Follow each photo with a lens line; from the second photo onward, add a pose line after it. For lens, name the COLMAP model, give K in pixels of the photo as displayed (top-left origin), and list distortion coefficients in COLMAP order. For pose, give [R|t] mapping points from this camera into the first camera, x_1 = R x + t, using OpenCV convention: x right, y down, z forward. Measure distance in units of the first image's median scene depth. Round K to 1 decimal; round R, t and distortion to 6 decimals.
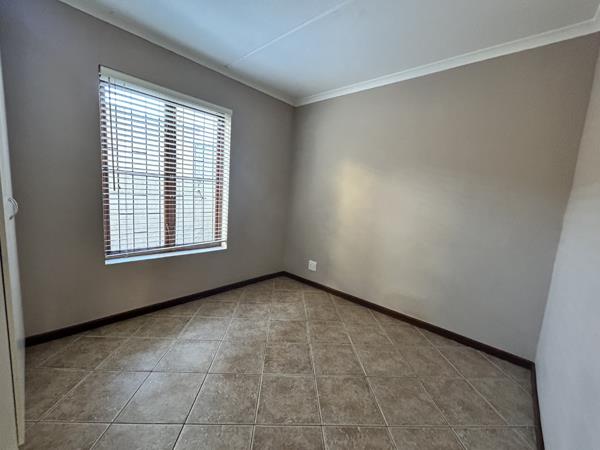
lens RADIAL K [[243.1, 0, 300.2], [0, 243.1, 224.6], [0, 0, 1]] dist [-0.001090, 0.000321]
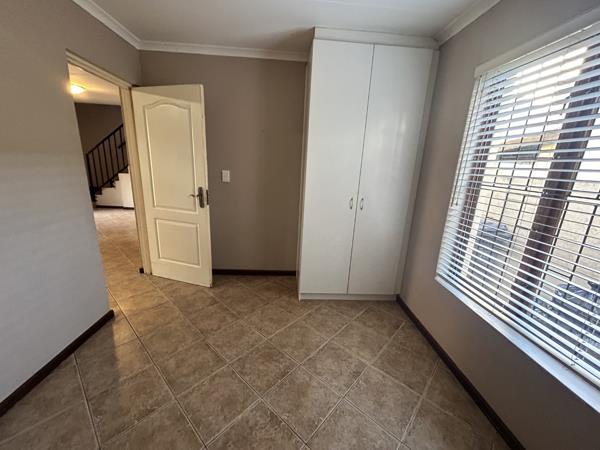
lens RADIAL K [[243.1, 0, 310.7], [0, 243.1, 226.3], [0, 0, 1]] dist [-0.001090, 0.000321]
pose [[-0.679748, 0.082562, -0.728784, 0.308578], [-0.198487, 0.935859, 0.291153, -0.276039], [0.706078, 0.342565, -0.619761, 1.377555]]
